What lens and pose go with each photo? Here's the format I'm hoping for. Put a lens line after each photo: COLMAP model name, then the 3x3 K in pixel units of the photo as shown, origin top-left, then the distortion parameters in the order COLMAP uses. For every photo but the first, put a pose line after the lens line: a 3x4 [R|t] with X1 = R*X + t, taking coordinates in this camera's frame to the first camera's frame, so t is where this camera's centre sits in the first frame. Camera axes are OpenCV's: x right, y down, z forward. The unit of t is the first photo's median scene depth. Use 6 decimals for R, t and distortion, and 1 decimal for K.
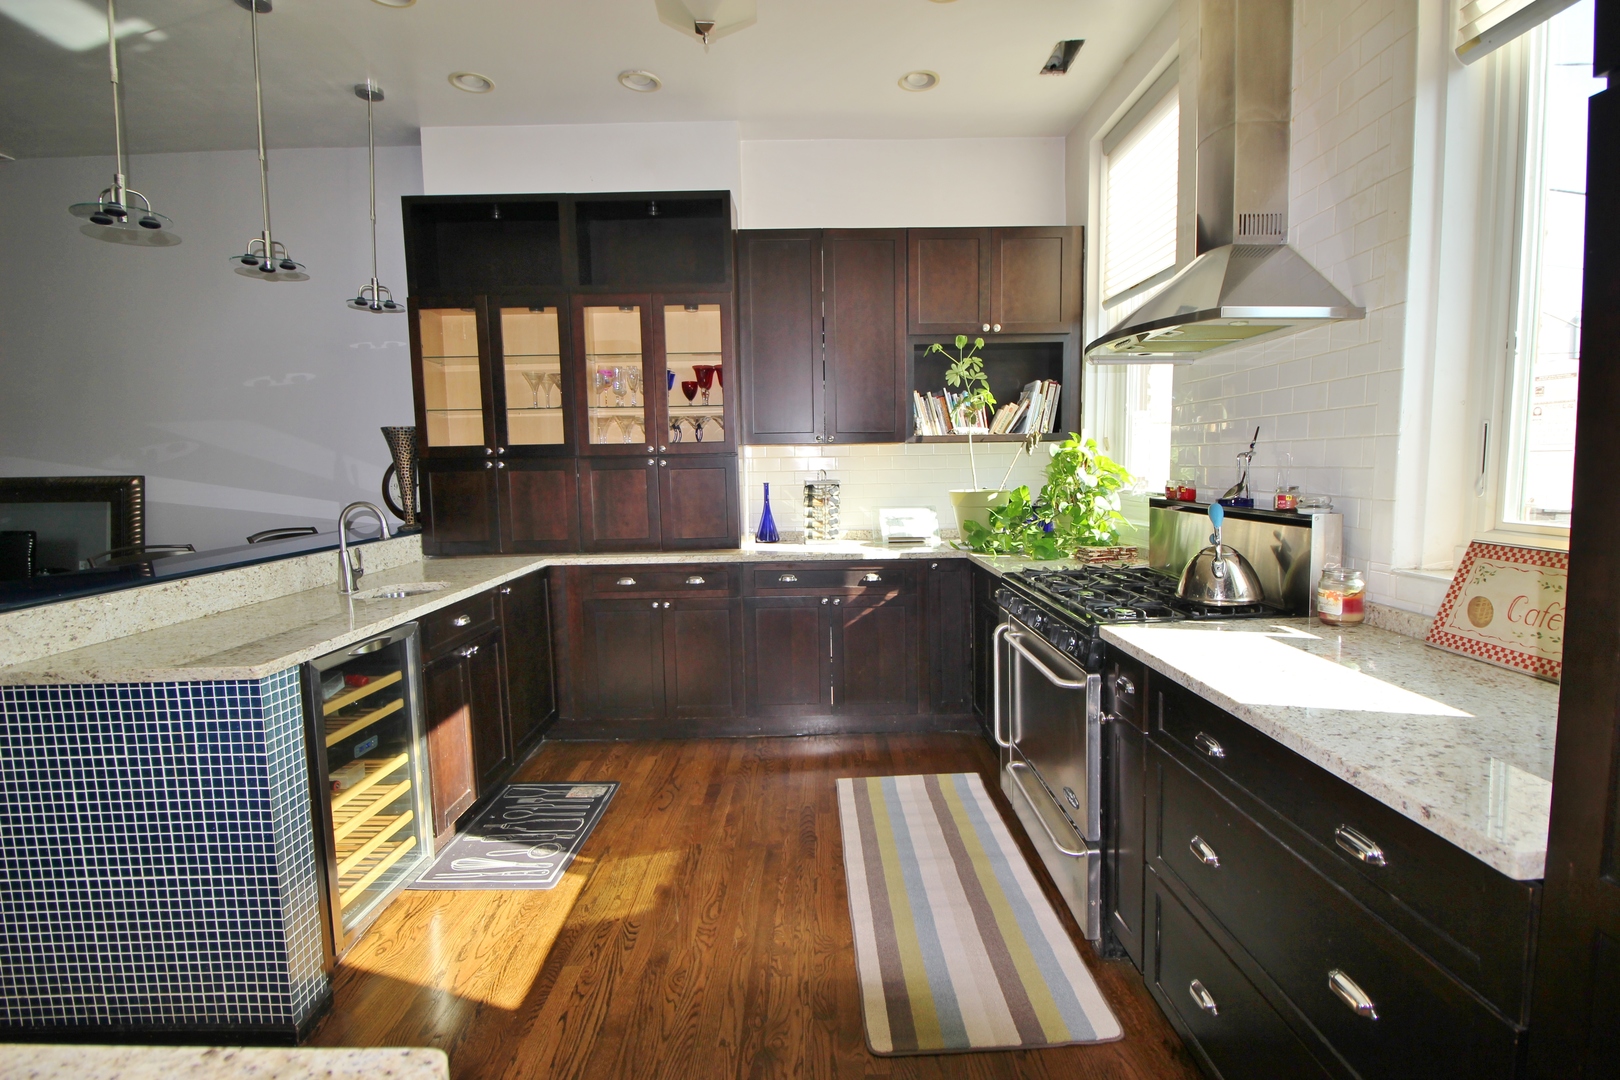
lens RADIAL K [[767.8, 0, 816.8], [0, 767.8, 532.6], [0, 0, 1]] dist [-0.010415, -0.002685]
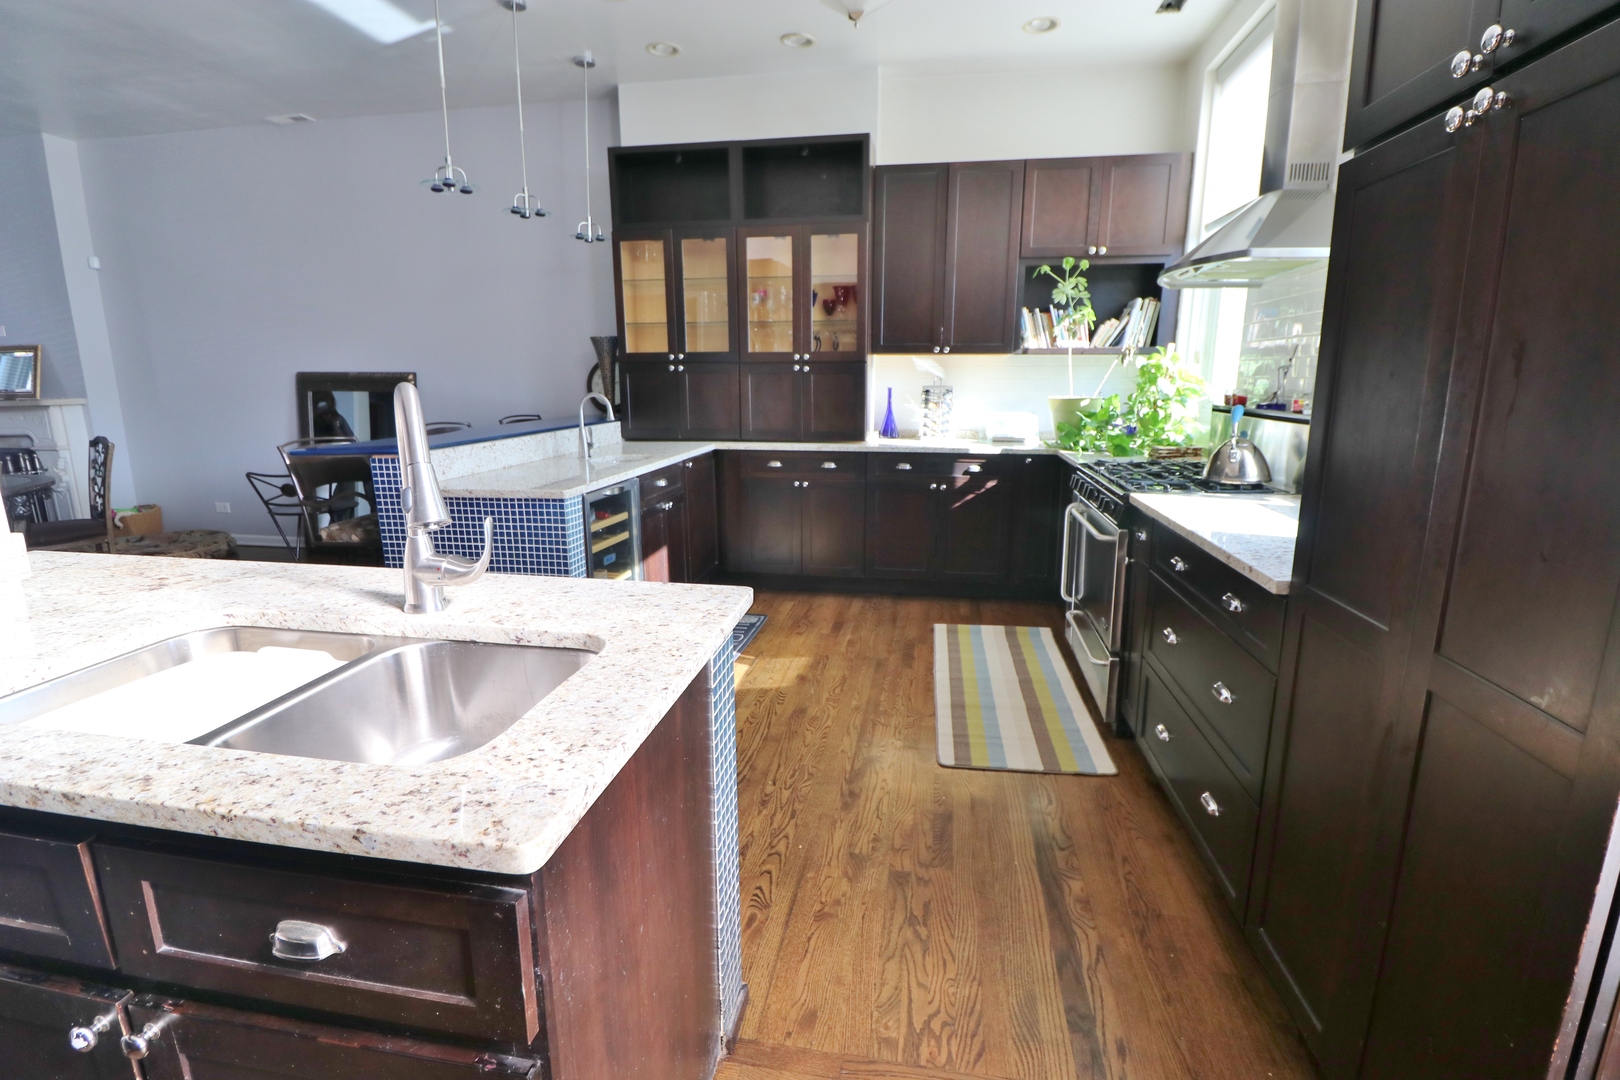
lens RADIAL K [[754.2, 0, 812.5], [0, 754.2, 546.6], [0, 0, 1]] dist [-0.007181, -0.007257]
pose [[0.985520, 0.053371, -0.160941, 0.021430], [-0.031320, 0.990137, 0.136559, 0.029984], [0.166642, -0.129540, 0.977471, -0.242264]]
